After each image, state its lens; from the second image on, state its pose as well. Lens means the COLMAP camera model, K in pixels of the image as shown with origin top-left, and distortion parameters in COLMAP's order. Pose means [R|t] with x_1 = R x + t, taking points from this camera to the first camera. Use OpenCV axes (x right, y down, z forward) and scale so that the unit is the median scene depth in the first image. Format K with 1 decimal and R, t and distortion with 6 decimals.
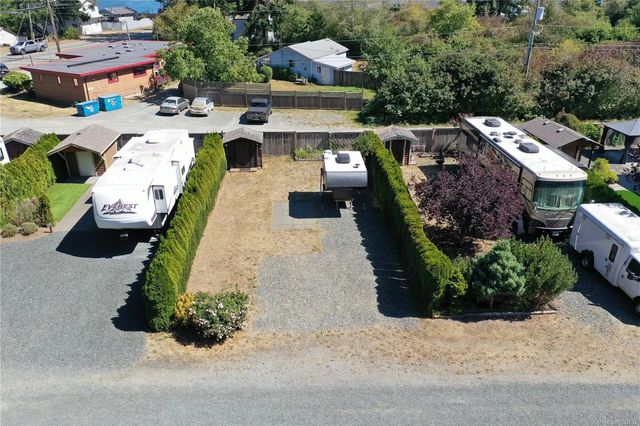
lens RADIAL K [[506.0, 0, 320.0], [0, 506.0, 213.0], [0, 0, 1]] dist [-0.001216, -0.000594]
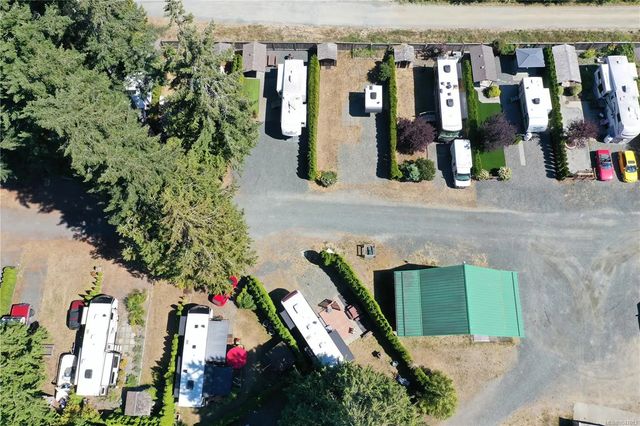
lens RADIAL K [[506.0, 0, 320.0], [0, 506.0, 213.0], [0, 0, 1]] dist [-0.001216, -0.000594]
pose [[0.996965, 0.070285, -0.033481, -0.120398], [-0.023165, 0.678389, 0.734338, -2.055401], [0.074326, -0.731334, 0.677958, -1.436378]]
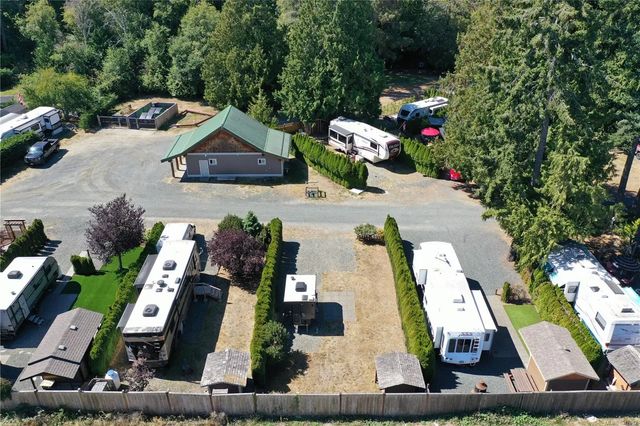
lens RADIAL K [[506.0, 0, 320.0], [0, 506.0, 213.0], [0, 0, 1]] dist [-0.001216, -0.000594]
pose [[-0.998407, -0.021954, 0.051973, -0.094302], [0.029131, 0.588307, 0.808113, -1.780901], [-0.048317, 0.808340, -0.586730, 2.256419]]
